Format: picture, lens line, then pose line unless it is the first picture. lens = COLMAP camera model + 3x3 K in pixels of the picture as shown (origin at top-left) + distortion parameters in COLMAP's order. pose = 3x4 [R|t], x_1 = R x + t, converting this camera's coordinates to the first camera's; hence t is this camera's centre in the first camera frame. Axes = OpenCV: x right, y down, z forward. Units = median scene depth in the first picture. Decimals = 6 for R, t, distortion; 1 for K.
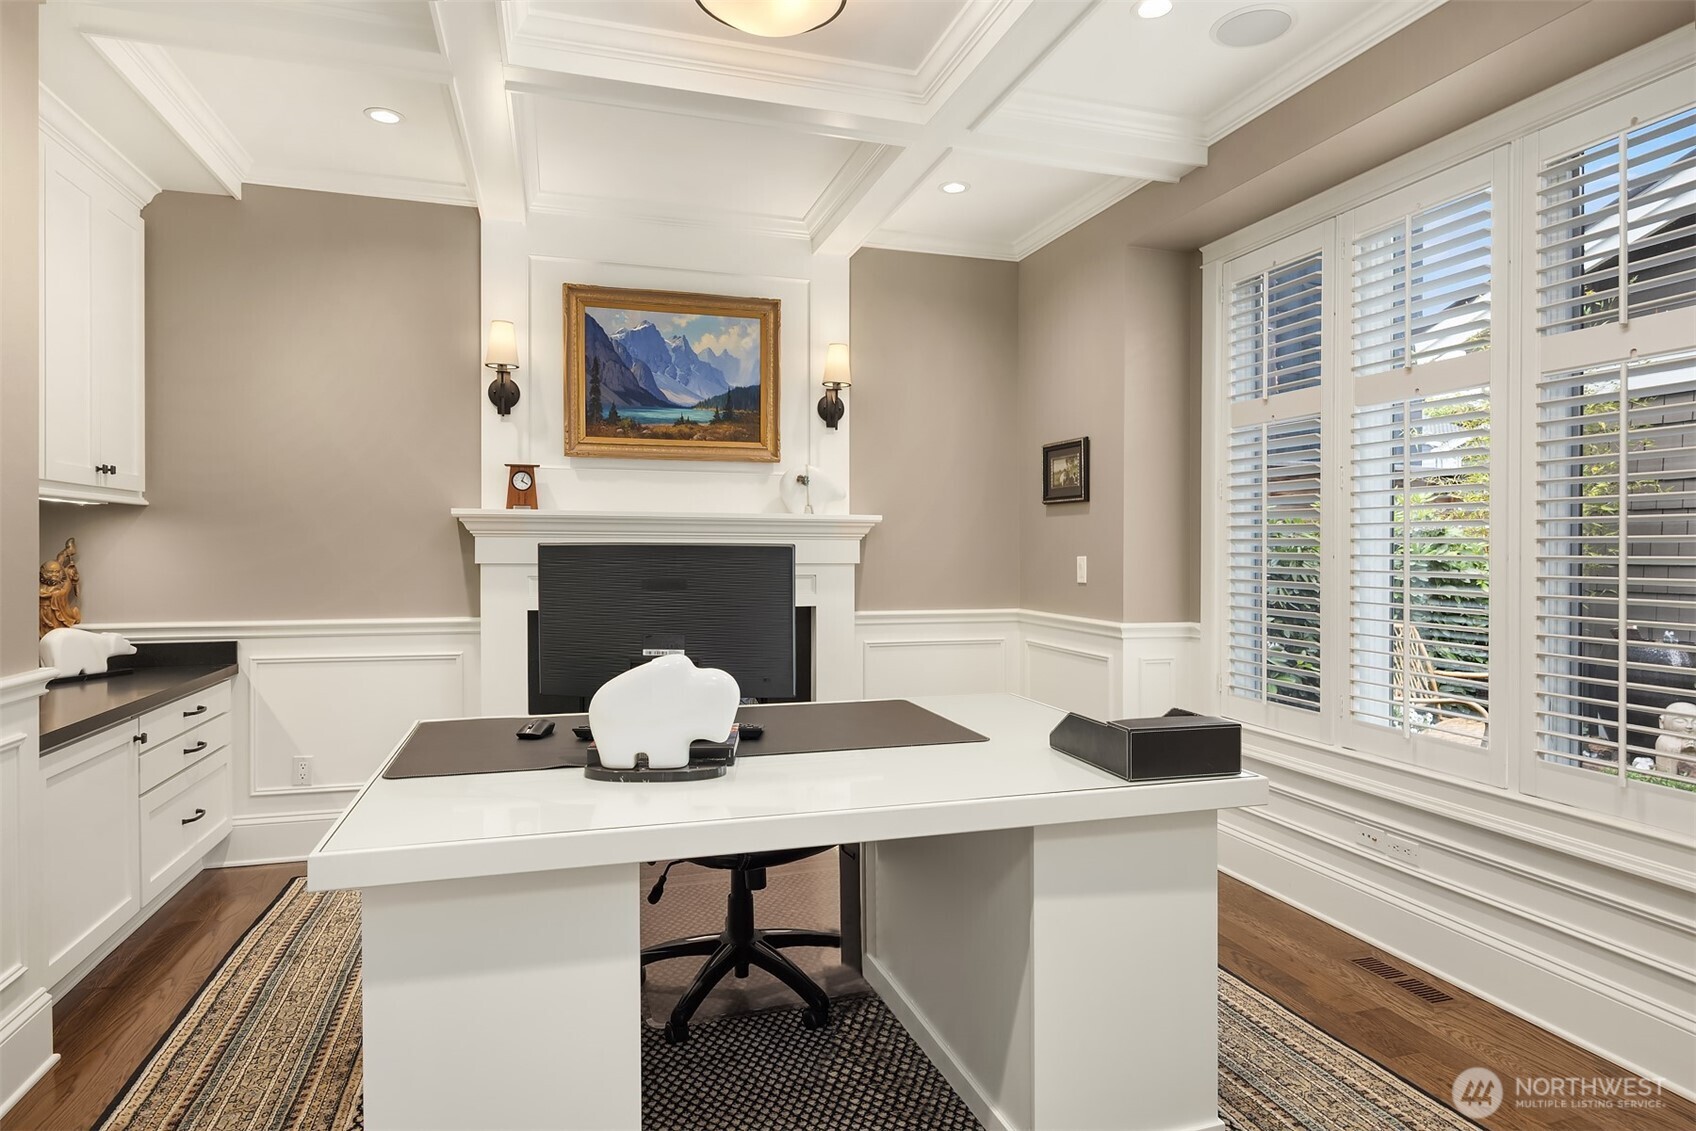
lens RADIAL K [[979.8, 0, 851.2], [0, 979.8, 559.4], [0, 0, 1]] dist [0.005764, 0.001429]
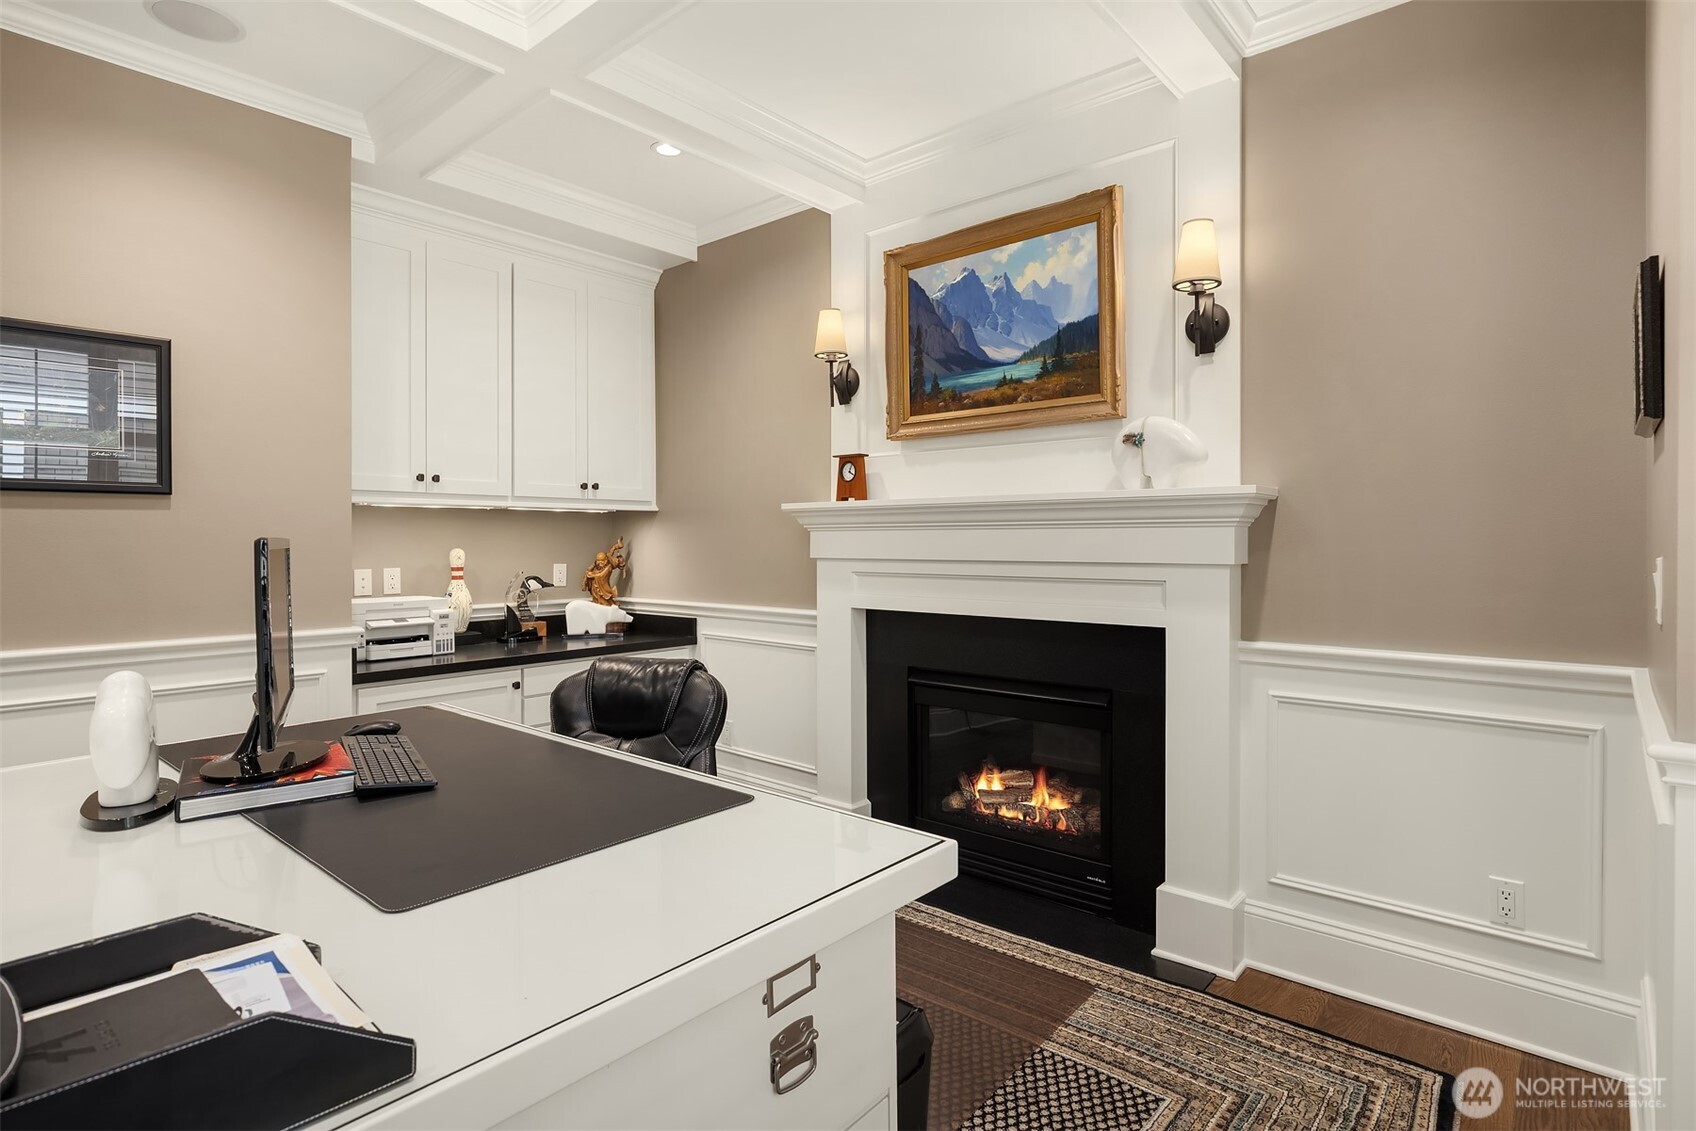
lens RADIAL K [[851.4, 0, 850.9], [0, 851.4, 551.3], [0, 0, 1]] dist [-0.006496, 0.000484]
pose [[0.534228, 0.005237, -0.845324, 0.347787], [-0.006768, 0.999975, 0.001918, -0.004061], [0.845313, 0.004697, 0.534251, 0.532114]]
